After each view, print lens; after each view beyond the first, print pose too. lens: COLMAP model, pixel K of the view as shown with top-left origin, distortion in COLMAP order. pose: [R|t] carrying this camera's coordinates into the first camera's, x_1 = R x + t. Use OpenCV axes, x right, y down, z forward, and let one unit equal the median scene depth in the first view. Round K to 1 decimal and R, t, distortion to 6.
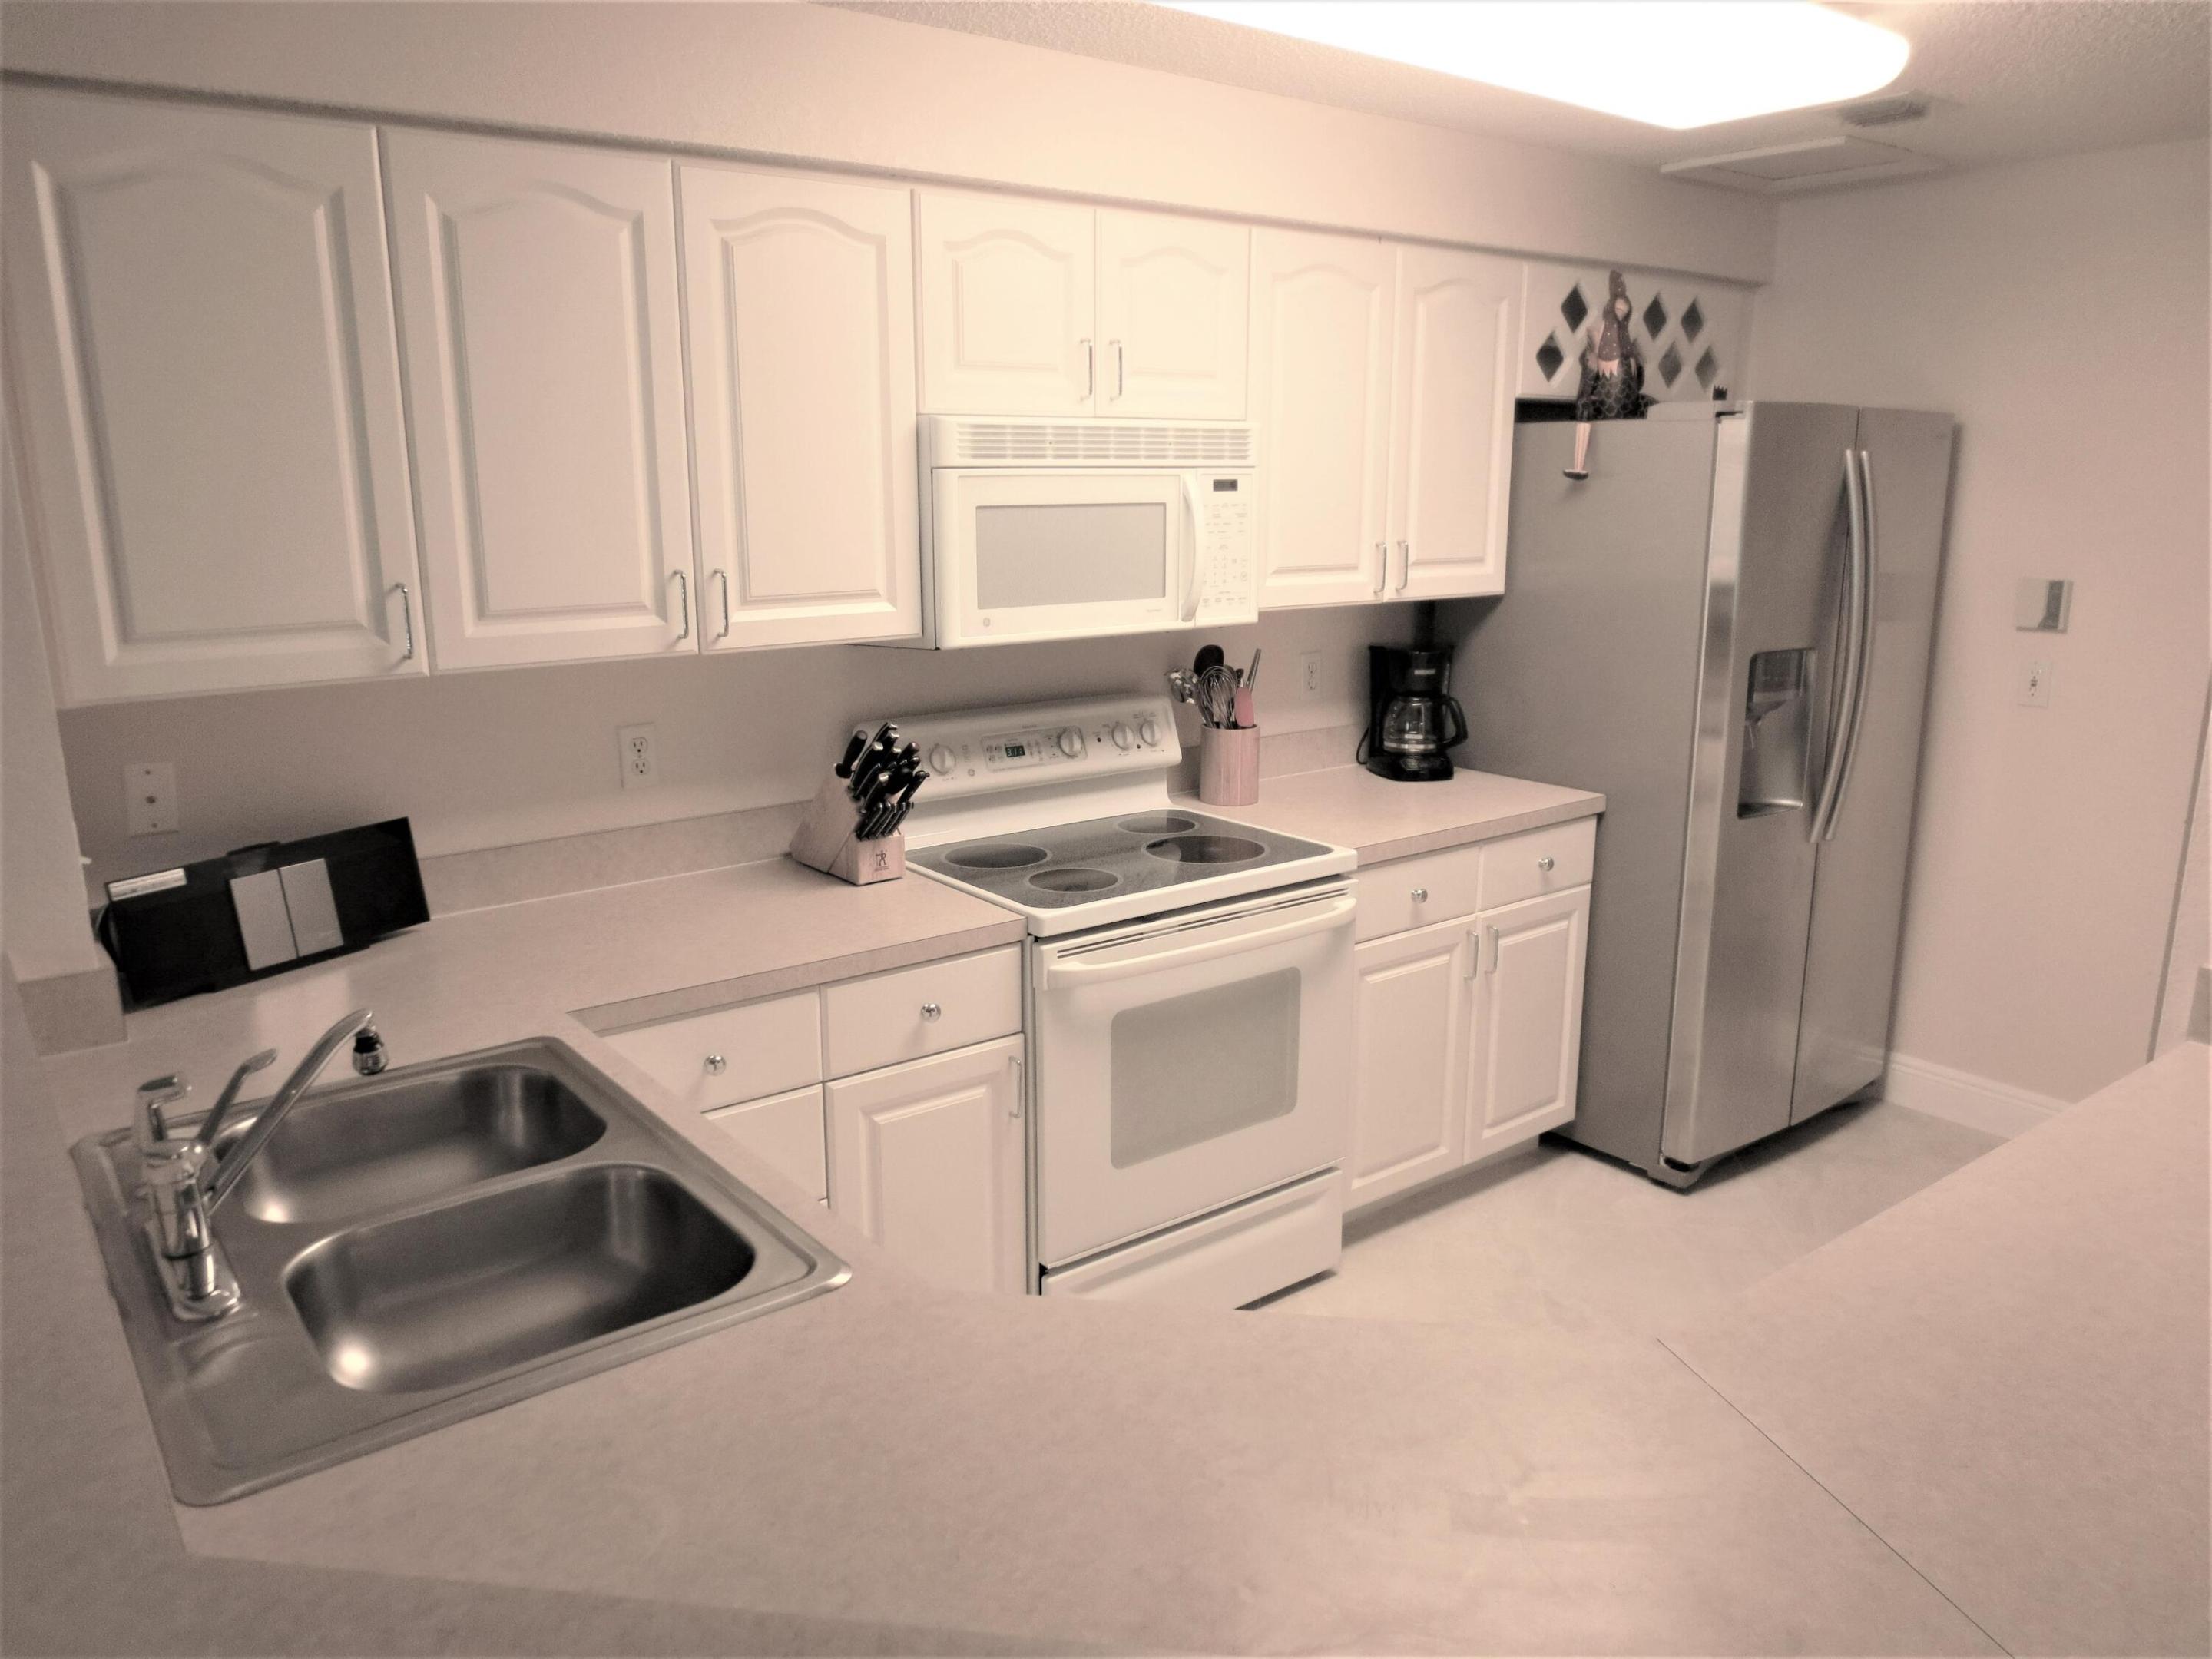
lens RADIAL K [[1541.4, 0, 1106.0], [0, 1541.4, 829.5], [0, 0, 1]] dist [-0.043962, 0.001723]
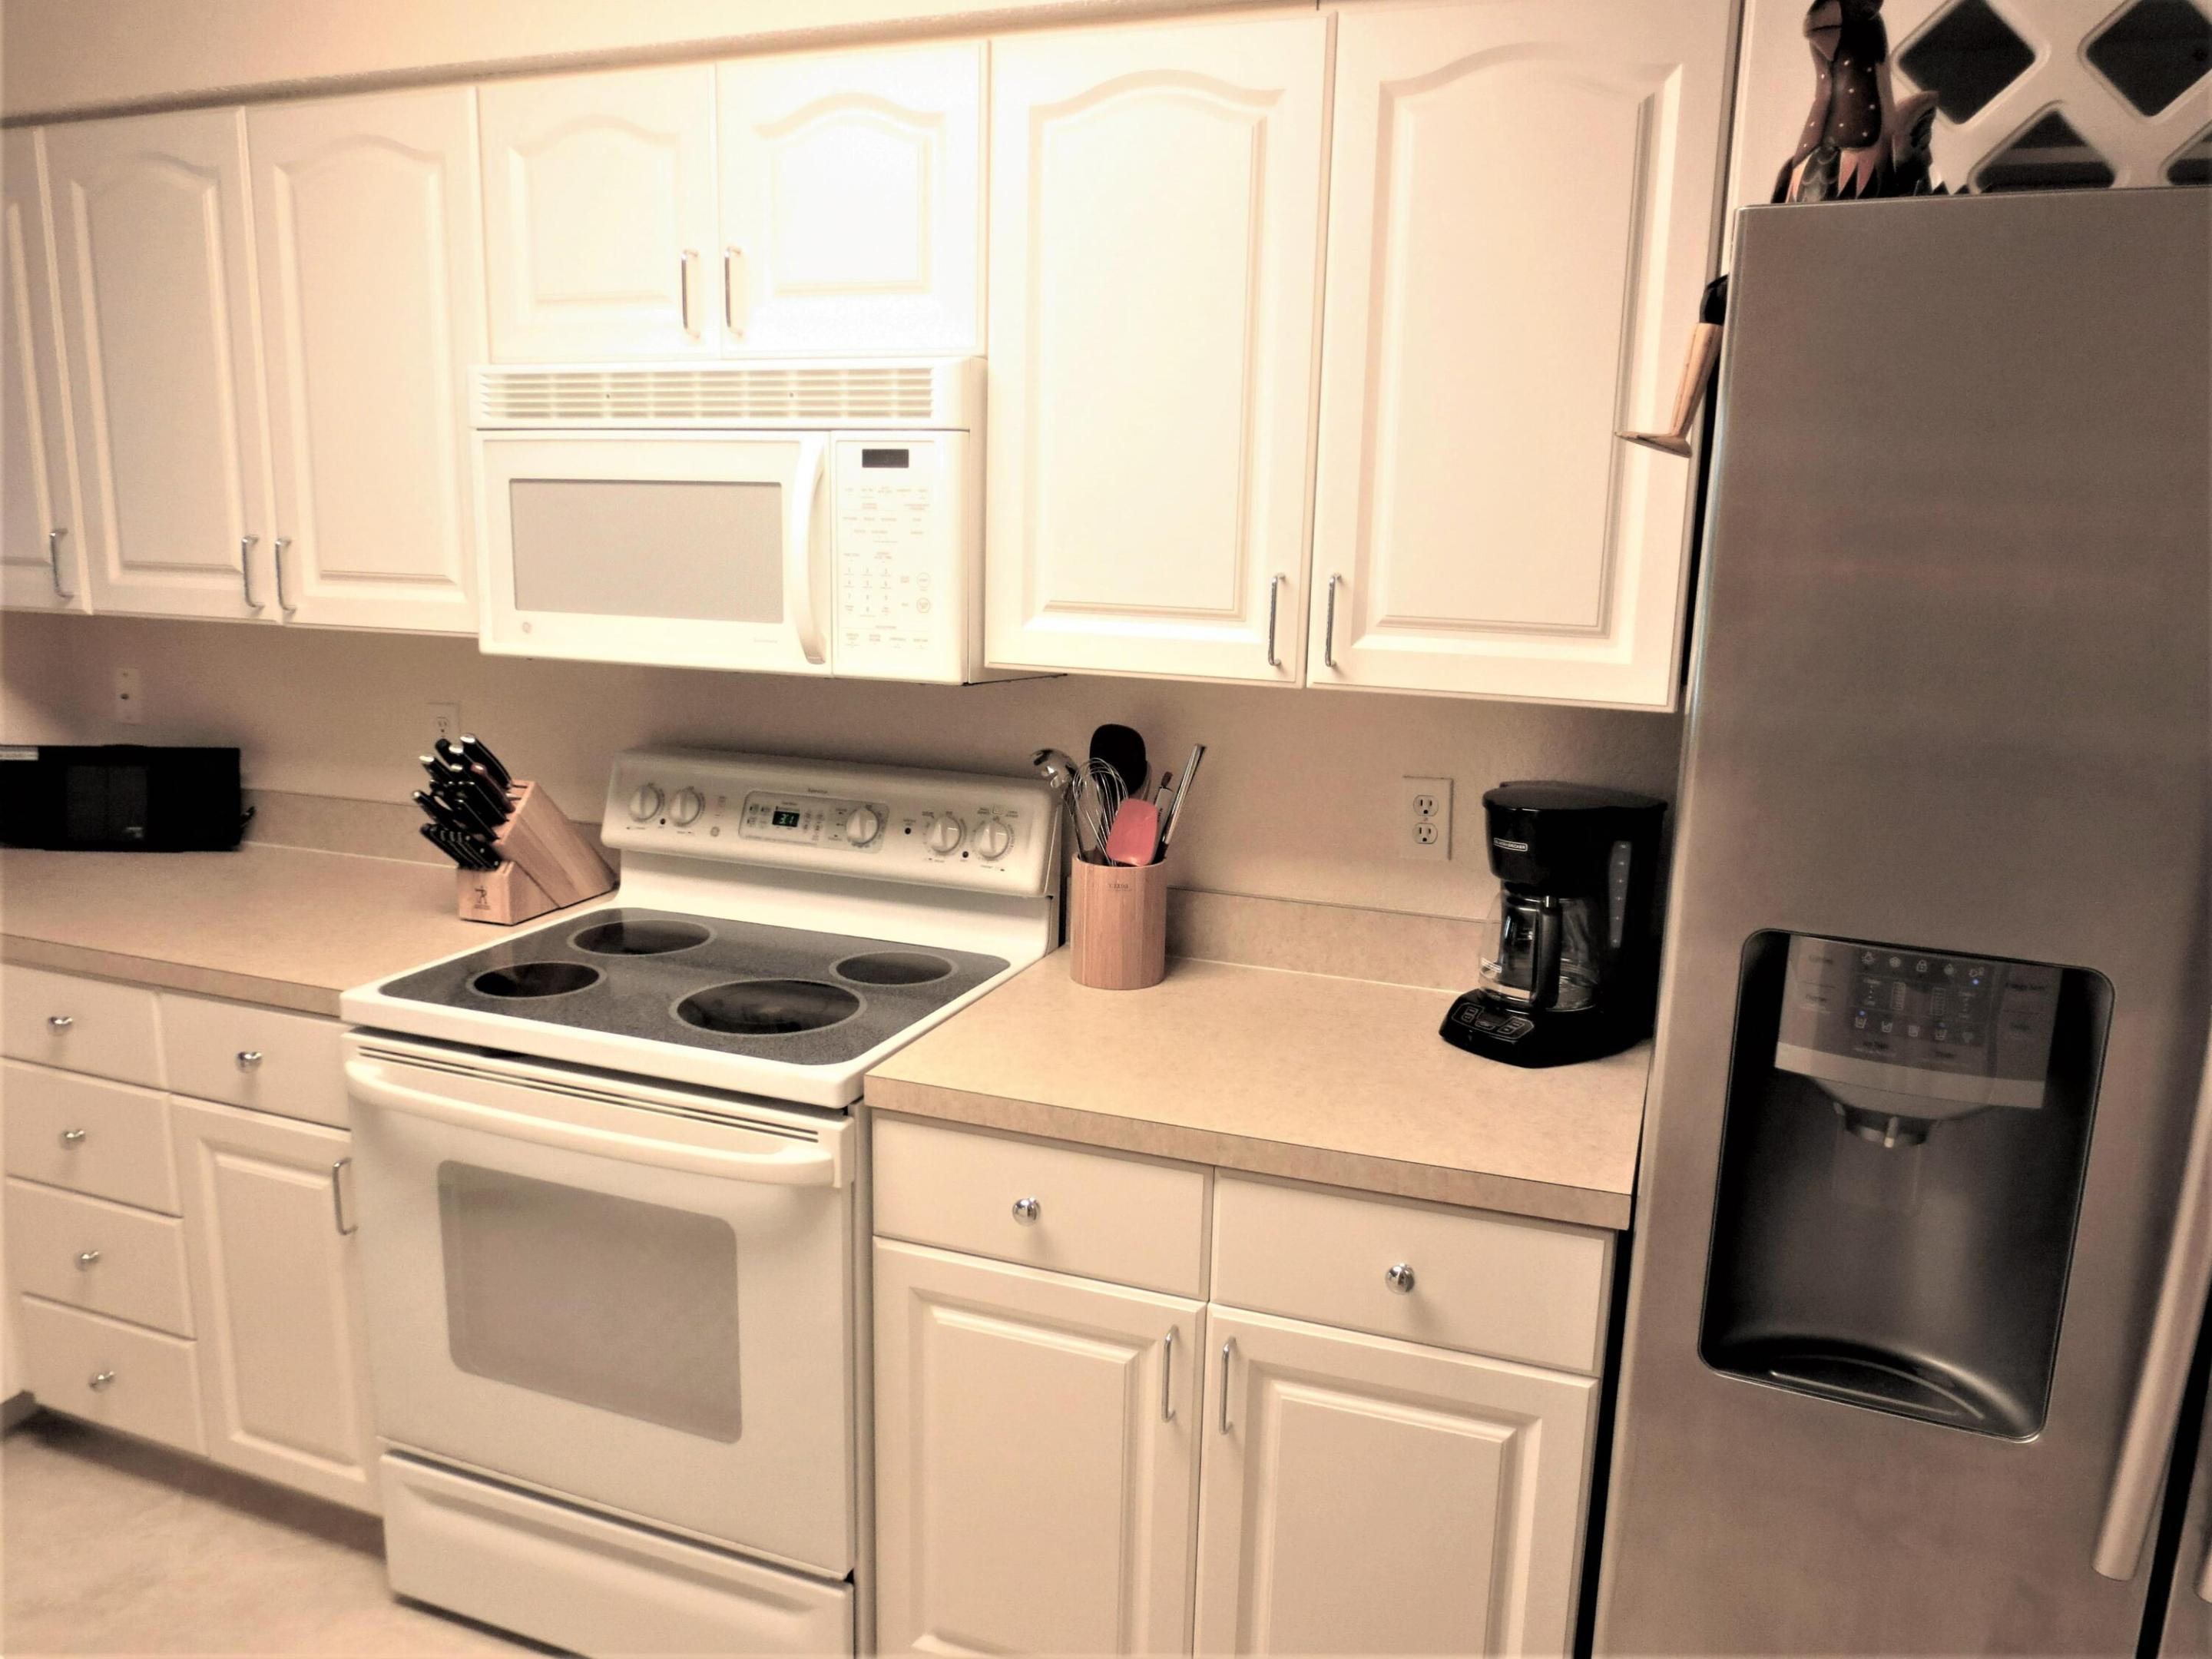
lens RADIAL K [[1636.9, 0, 1106.0], [0, 1636.9, 829.5], [0, 0, 1]] dist [-0.047392, 0.038769]
pose [[0.527558, 0.181813, -0.829836, 0.704091], [-0.214508, 0.973686, 0.076959, -0.145115], [0.821991, 0.137406, 0.552676, 0.718751]]
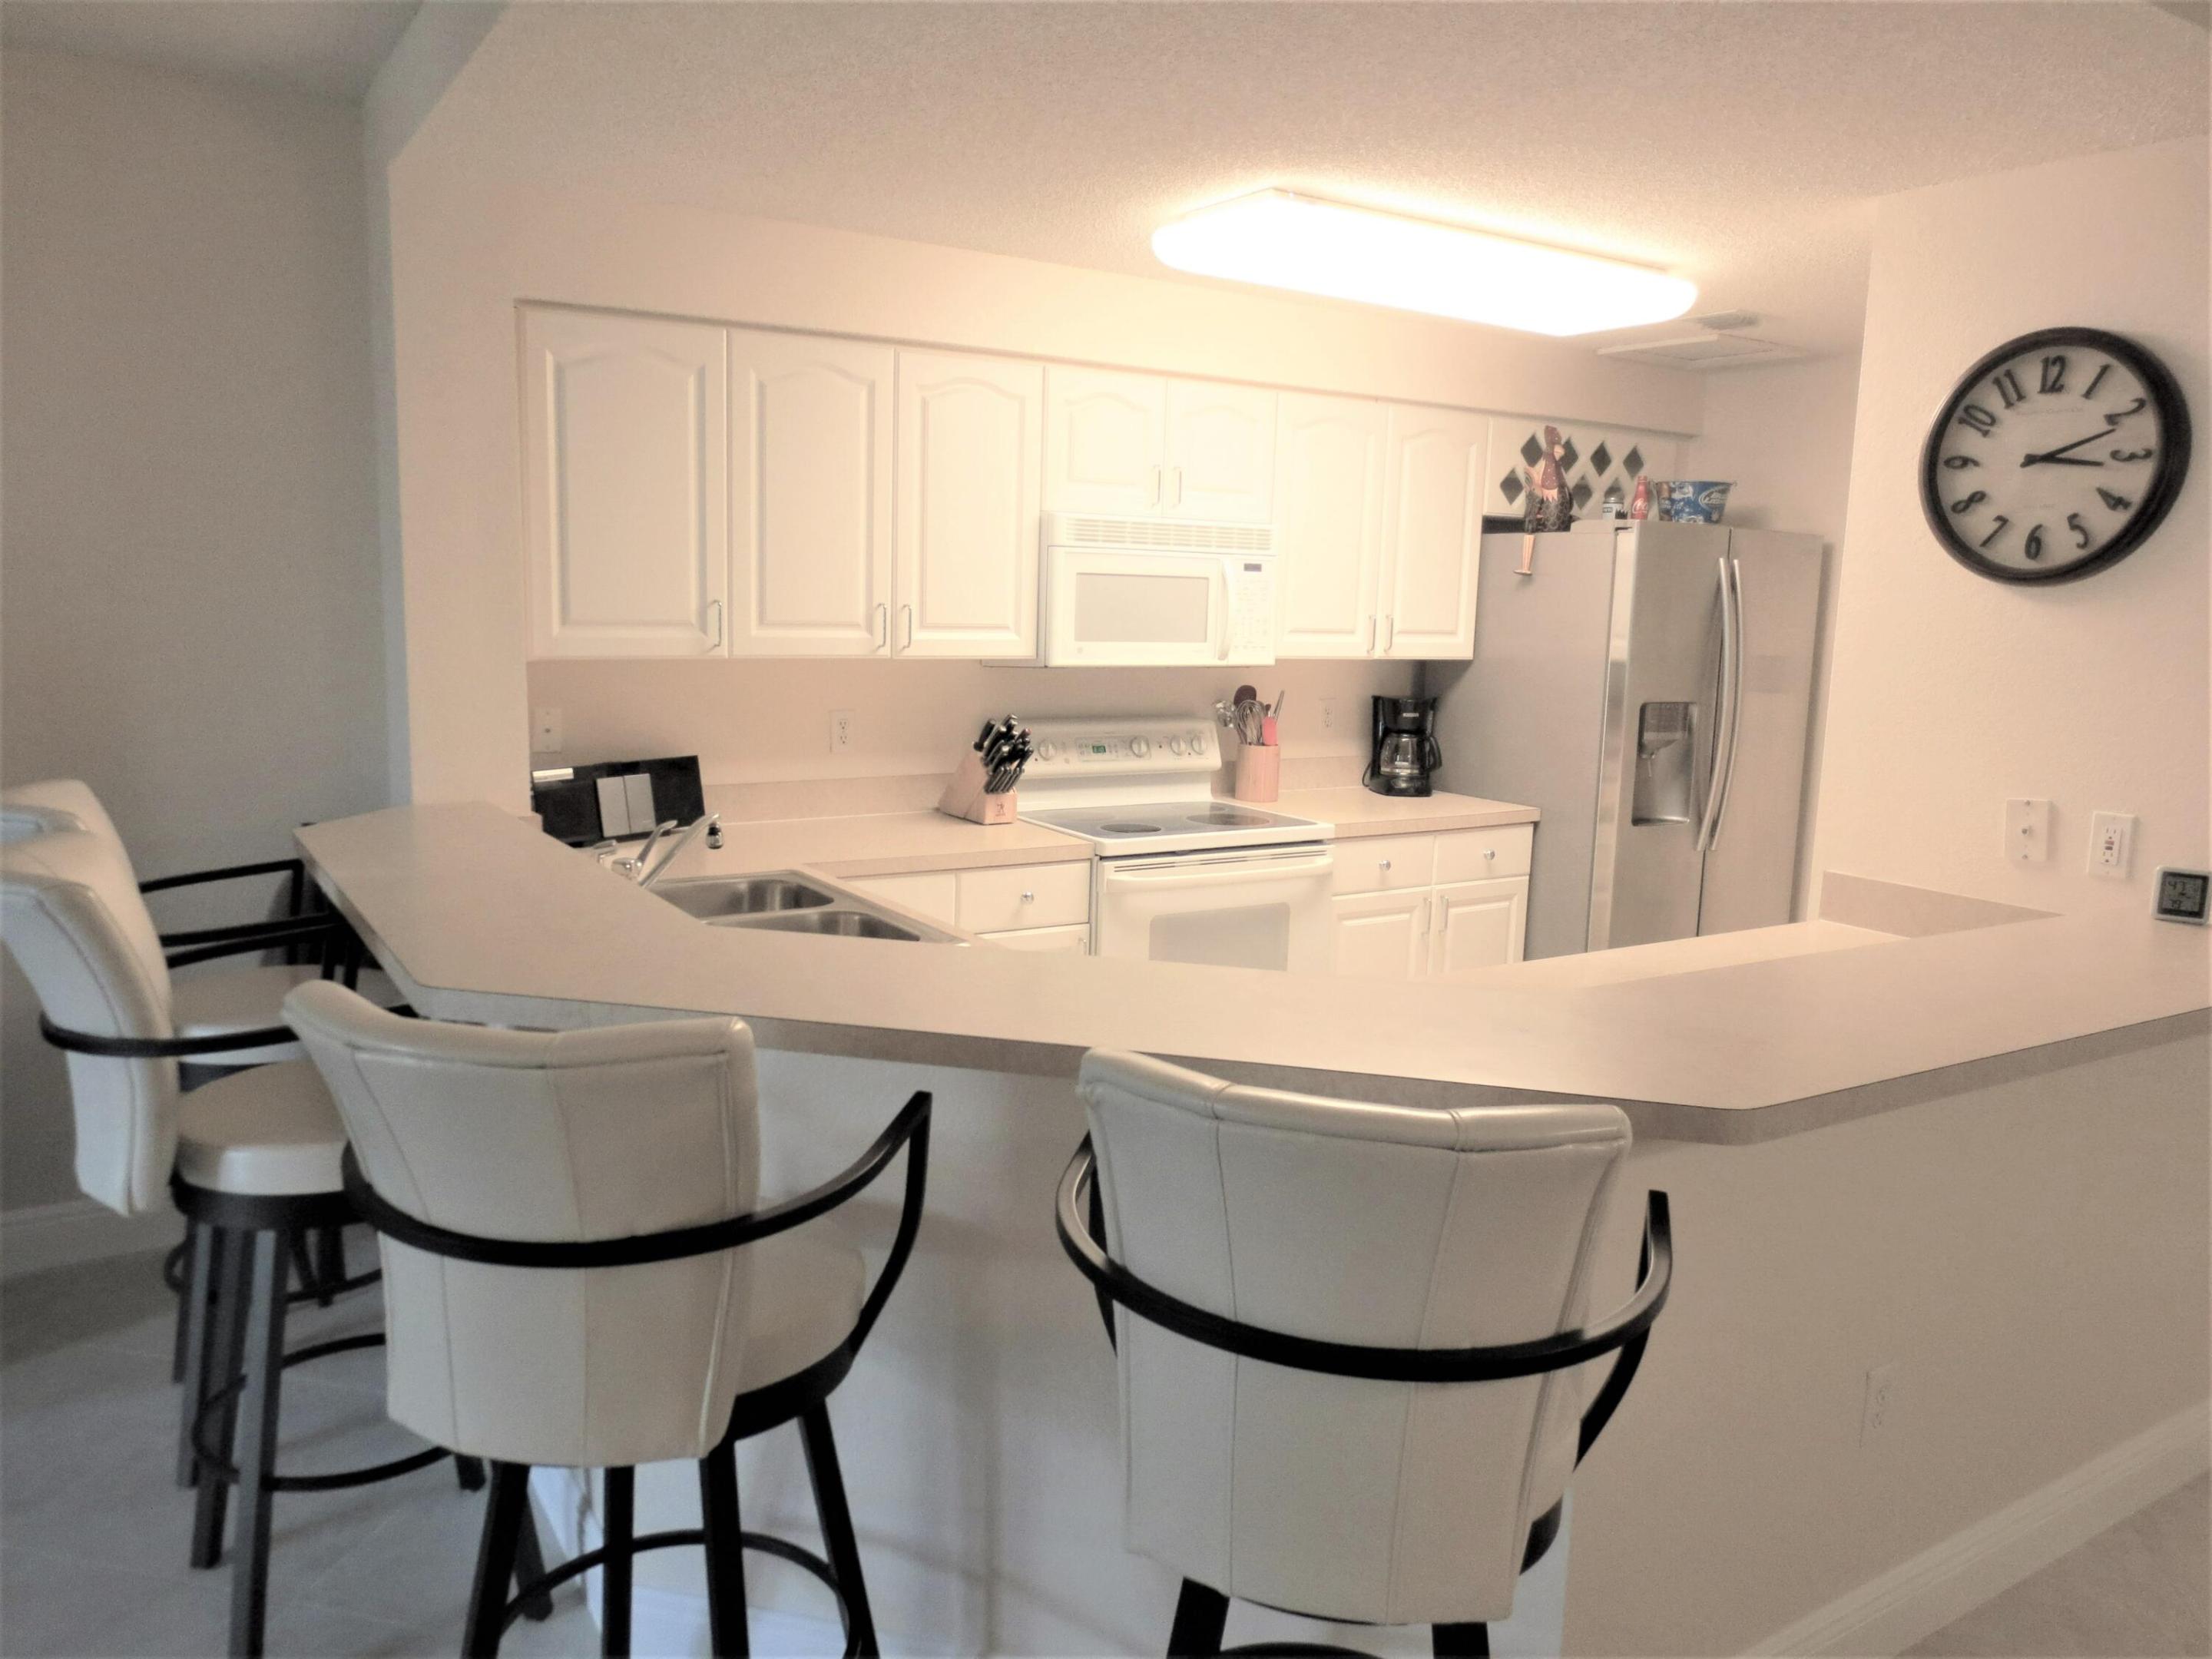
lens RADIAL K [[1528.9, 0, 1108.6], [0, 1528.9, 816.2], [0, 0, 1]] dist [-0.044622, 0.003213]
pose [[0.995808, 0.043920, -0.080232, 0.067668], [-0.050255, 0.995628, -0.078732, 0.125225], [0.076423, 0.082434, 0.993662, -0.403472]]
